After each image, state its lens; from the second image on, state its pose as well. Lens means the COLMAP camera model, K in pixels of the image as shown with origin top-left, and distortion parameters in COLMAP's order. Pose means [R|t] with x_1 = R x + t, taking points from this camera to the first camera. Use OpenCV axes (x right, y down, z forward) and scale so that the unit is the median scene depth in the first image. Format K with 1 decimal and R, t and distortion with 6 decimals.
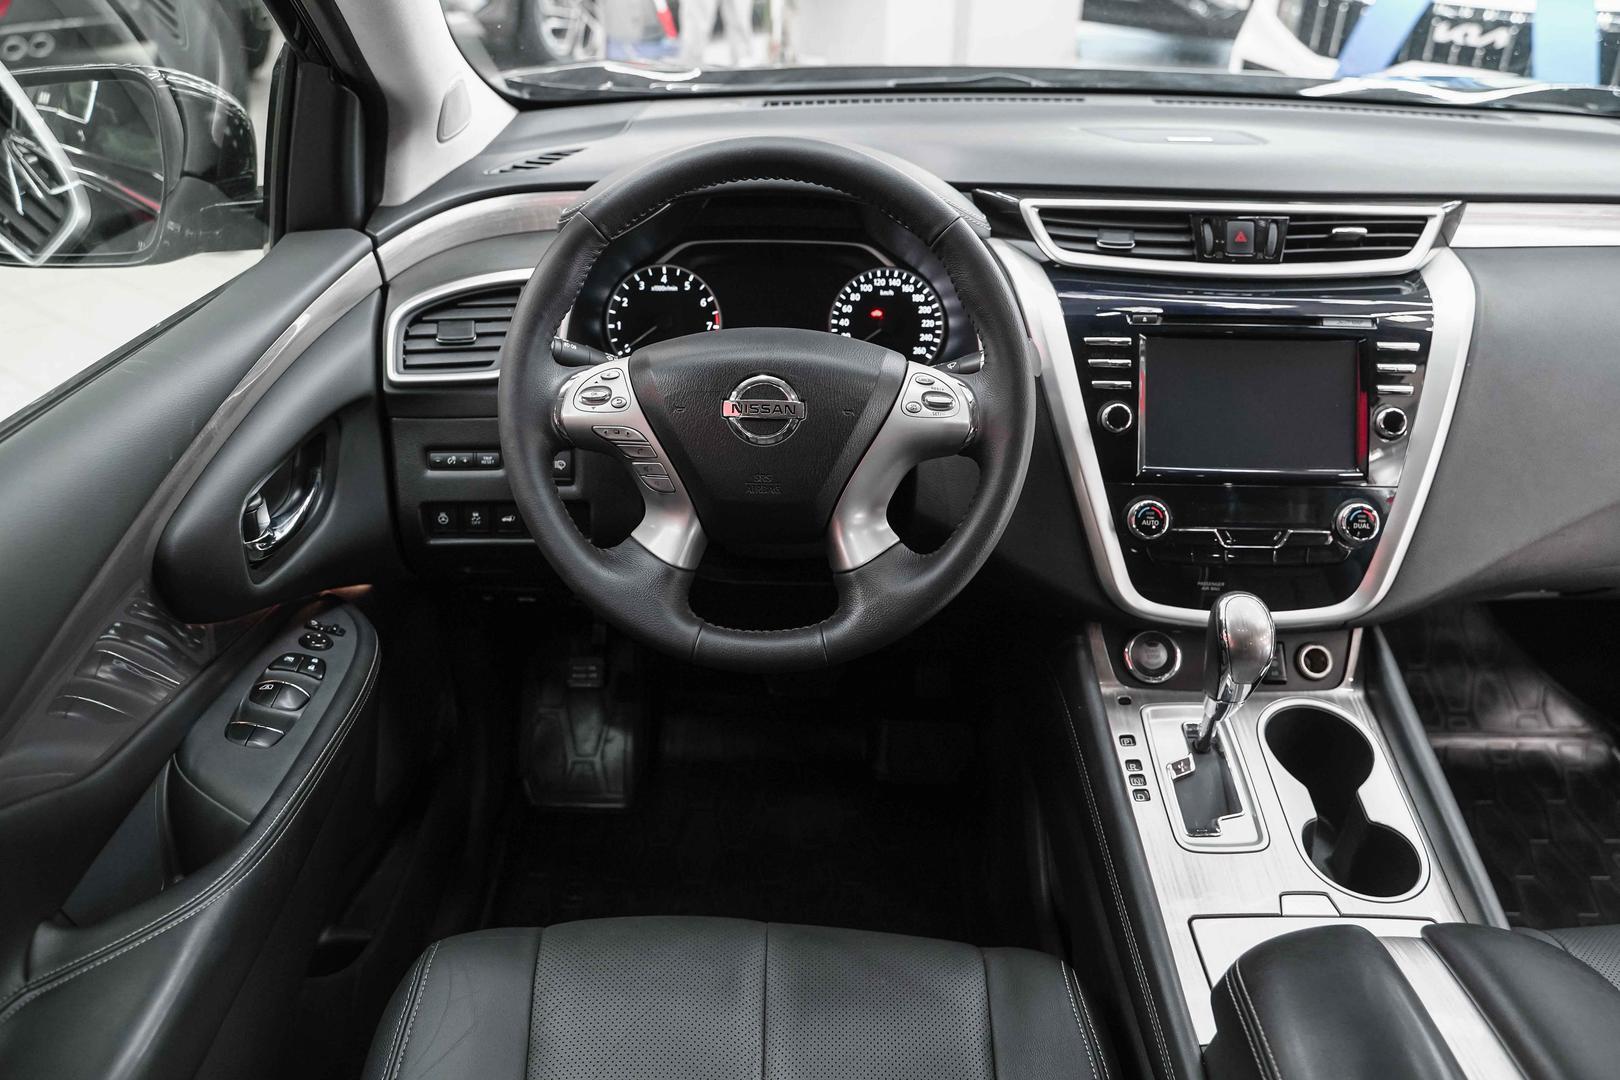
lens RADIAL K [[1344.2, 0, 807.4], [0, 1344.2, 529.6], [0, 0, 1]] dist [-0.020440, 0.014862]
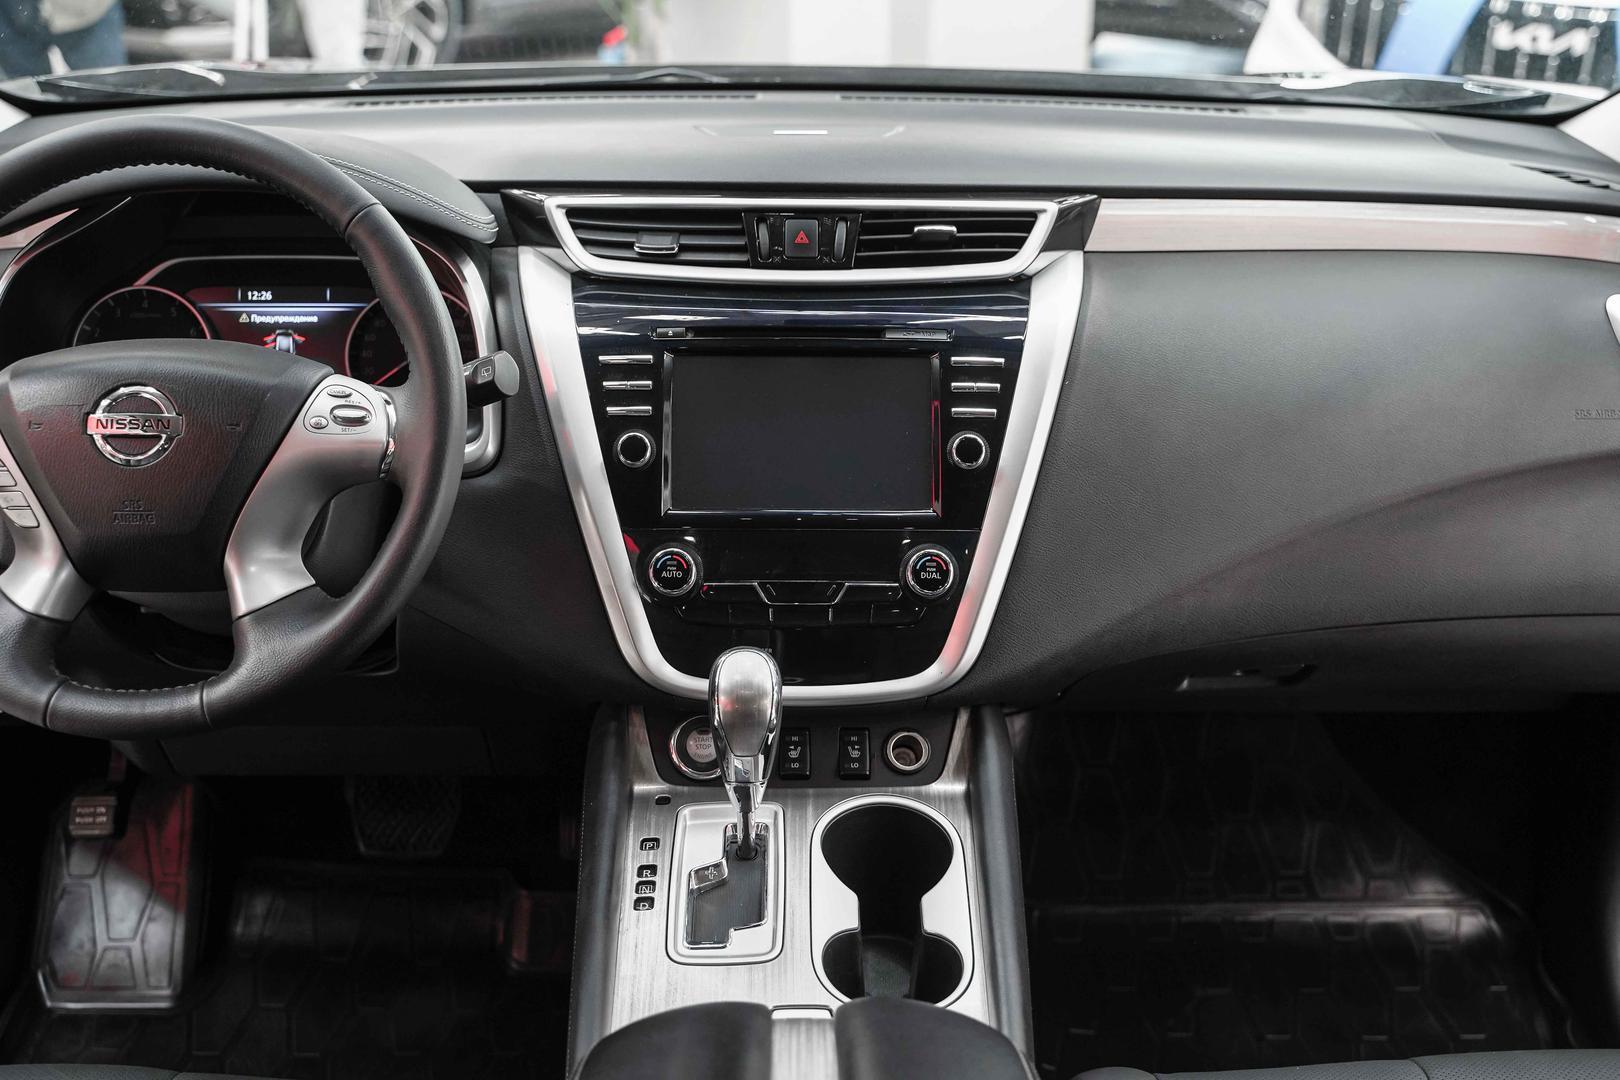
lens RADIAL K [[1944.4, 0, 810.0], [0, 1944.4, 540.0], [0, 0, 1]] dist [0.004415, 0.000034]
pose [[0.999912, -0.011751, 0.006112, 0.317949], [0.012371, 0.993415, -0.113899, 0.105762], [-0.004733, 0.113965, 0.993474, -0.179092]]
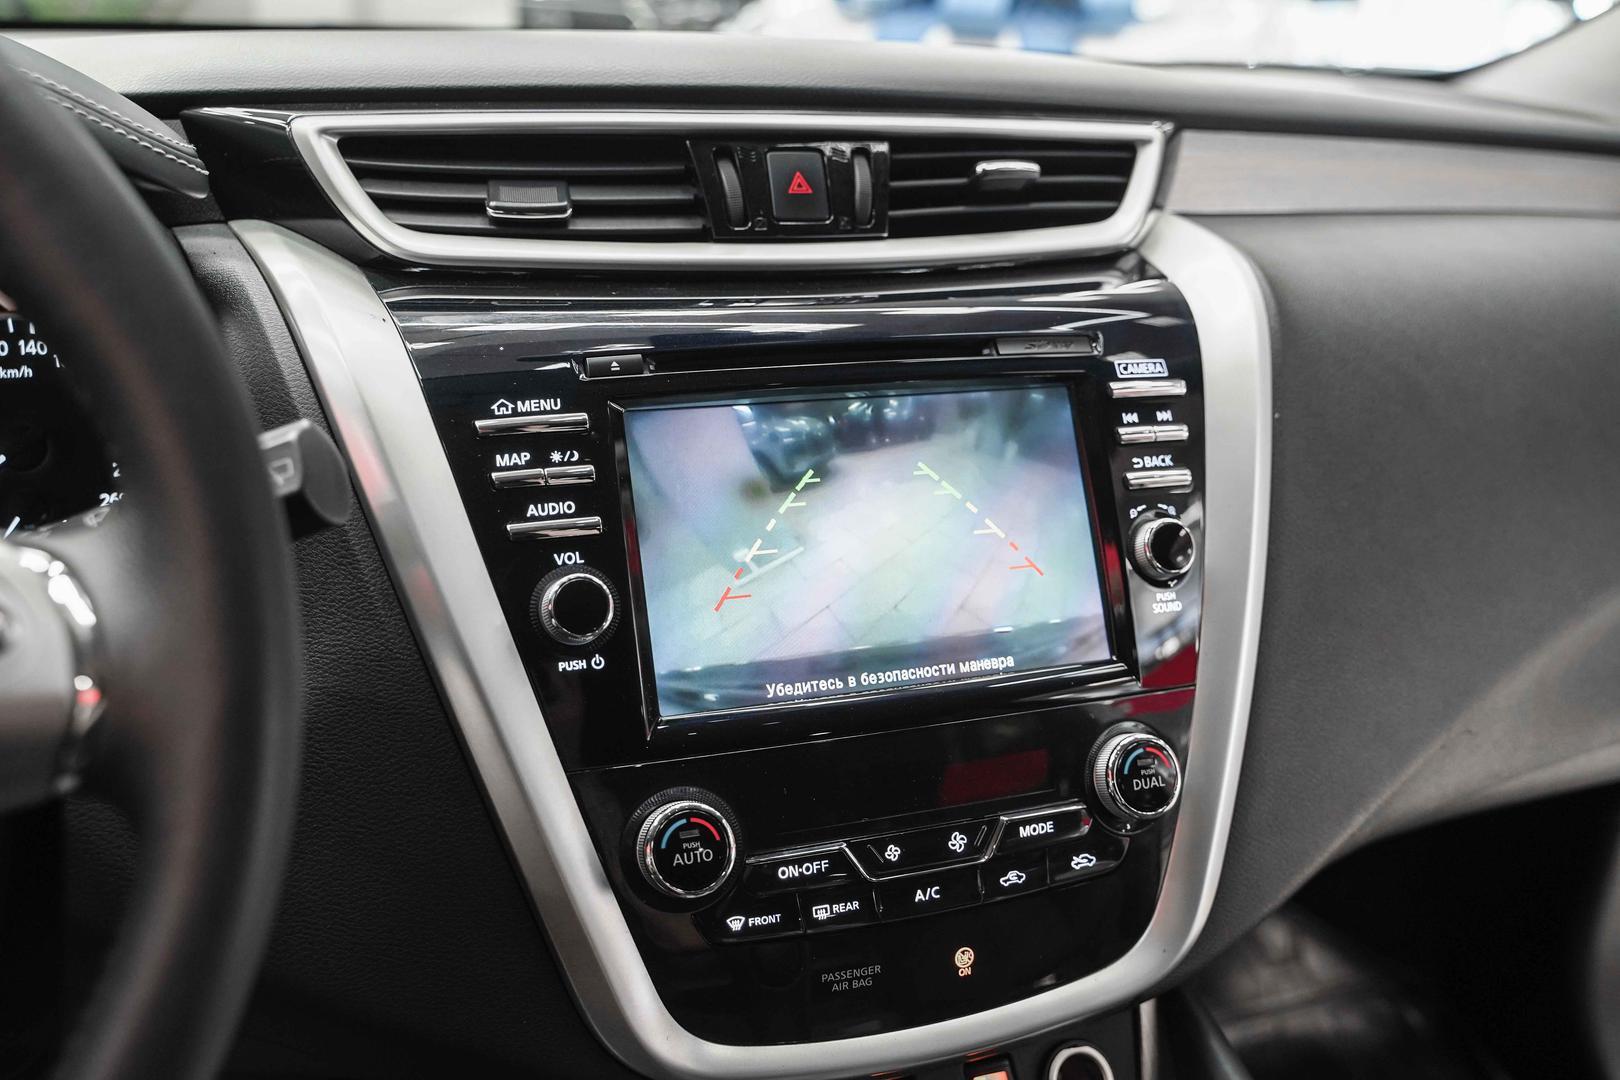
lens RADIAL K [[1558.0, 0, 810.0], [0, 1558.0, 540.0], [0, 0, 1]] dist [-0.000784, -0.002870]
pose [[0.934864, -0.100026, 0.340622, 0.132906], [0.140551, 0.985370, -0.096393, -0.046387], [-0.325997, 0.137989, 0.935246, 0.516019]]
